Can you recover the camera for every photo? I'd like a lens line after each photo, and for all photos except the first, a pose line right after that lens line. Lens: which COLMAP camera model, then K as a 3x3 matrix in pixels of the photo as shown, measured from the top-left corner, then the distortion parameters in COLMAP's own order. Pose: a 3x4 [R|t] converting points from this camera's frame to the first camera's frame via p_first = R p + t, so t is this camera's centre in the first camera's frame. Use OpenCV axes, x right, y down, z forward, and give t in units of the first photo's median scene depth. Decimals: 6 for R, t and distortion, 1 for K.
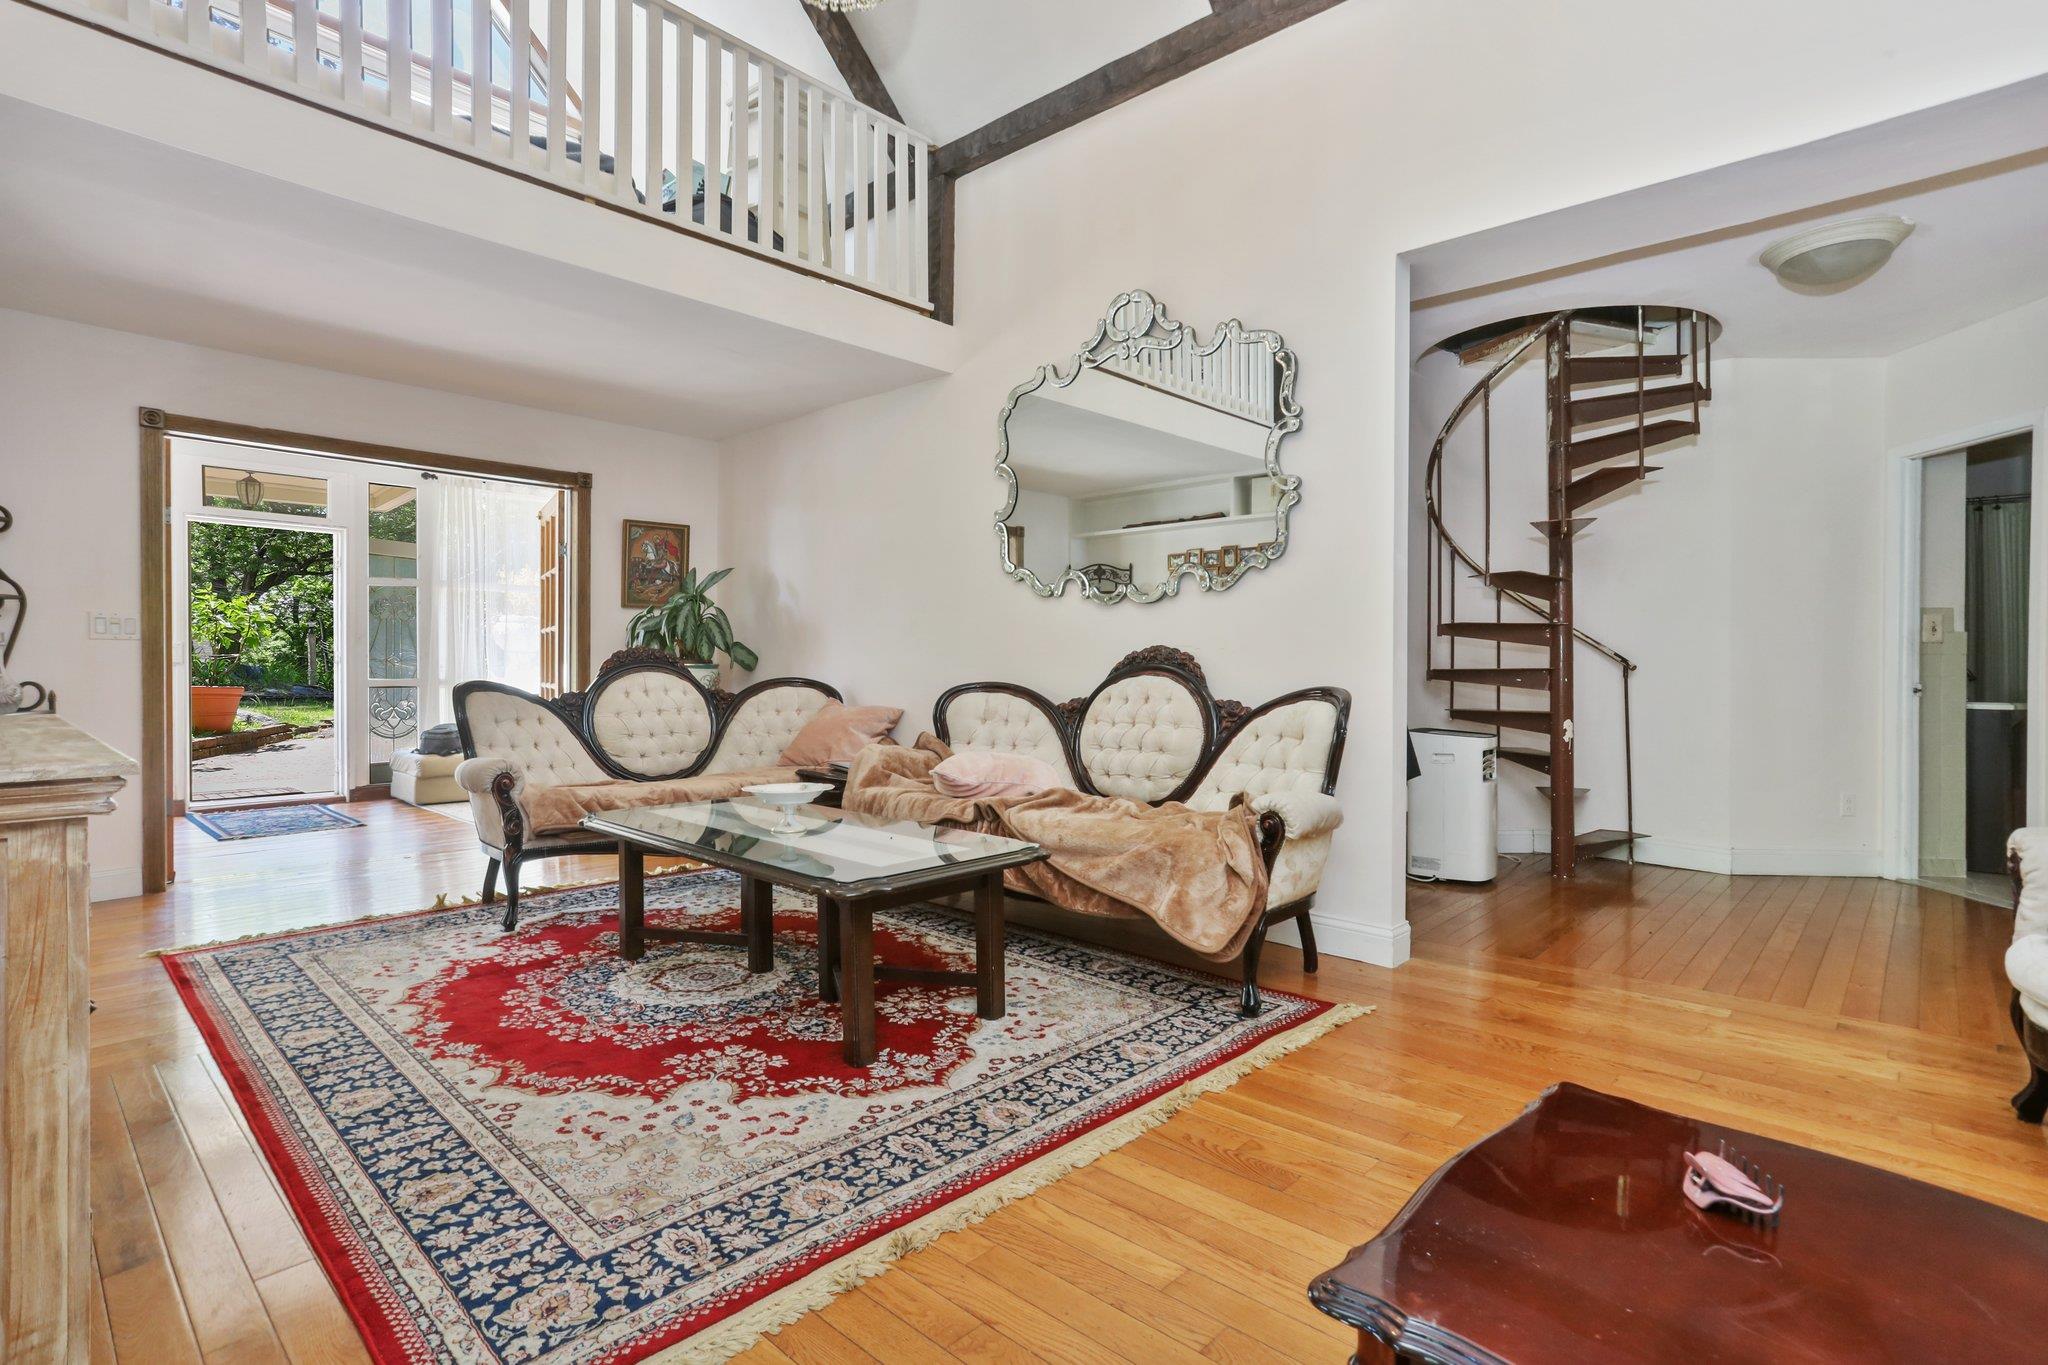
lens RADIAL K [[986.8, 0, 1012.9], [0, 986.8, 674.8], [0, 0, 1]] dist [-0.003208, 0.001443]
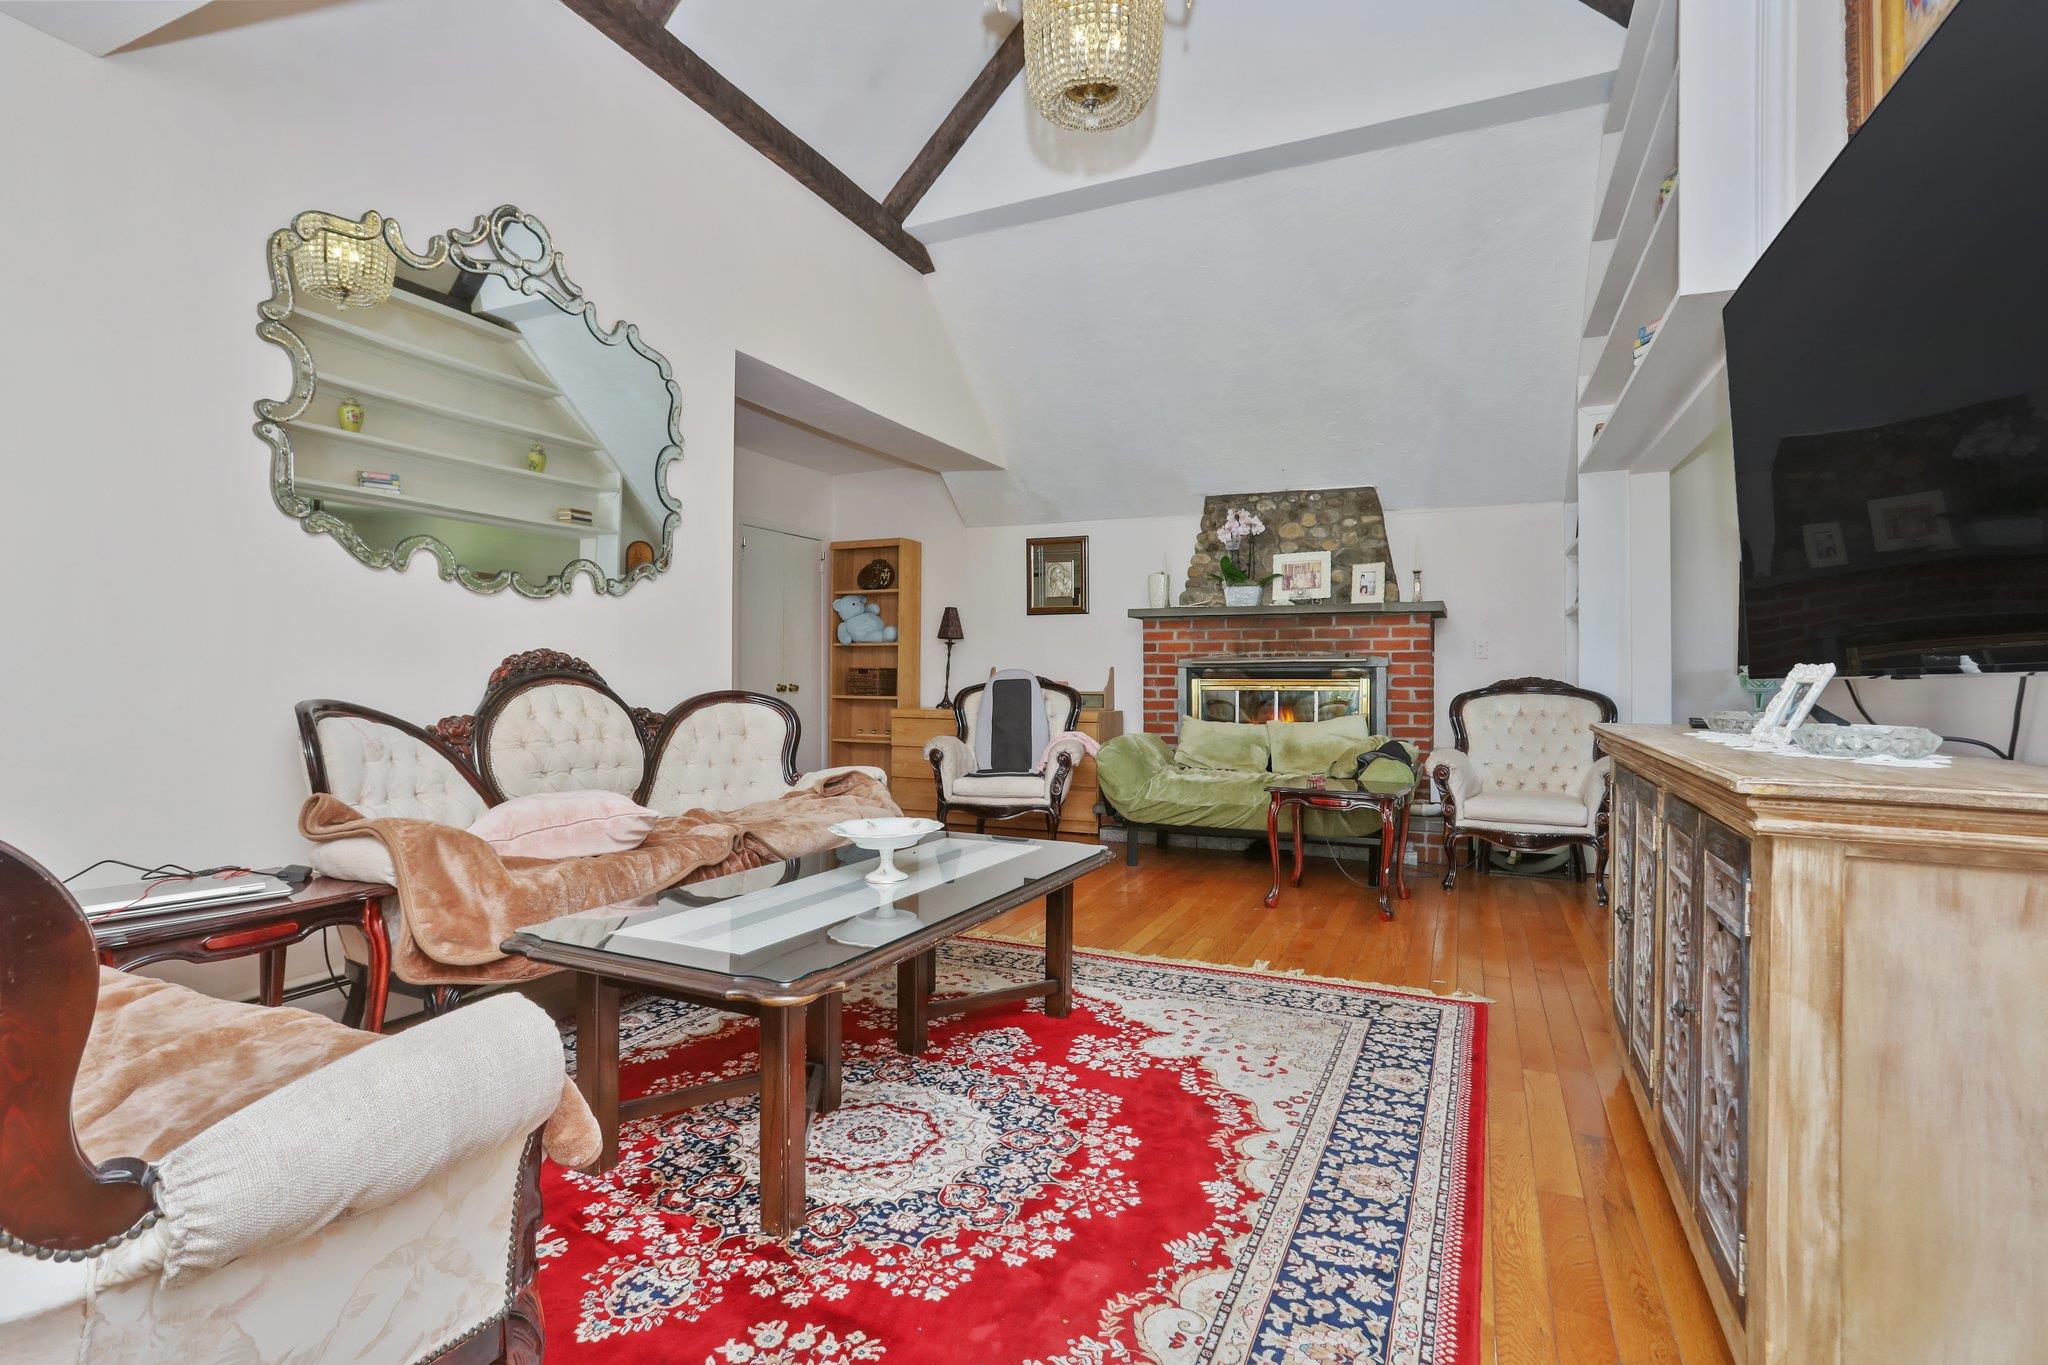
lens RADIAL K [[986.8, 0, 1013.4], [0, 986.8, 679.3], [0, 0, 1]] dist [-0.003208, 0.001443]
pose [[-0.318668, -0.005262, 0.947852, -1.300281], [-0.008471, 0.999960, 0.002704, -0.008635], [-0.947829, -0.007167, -0.318700, 1.488197]]
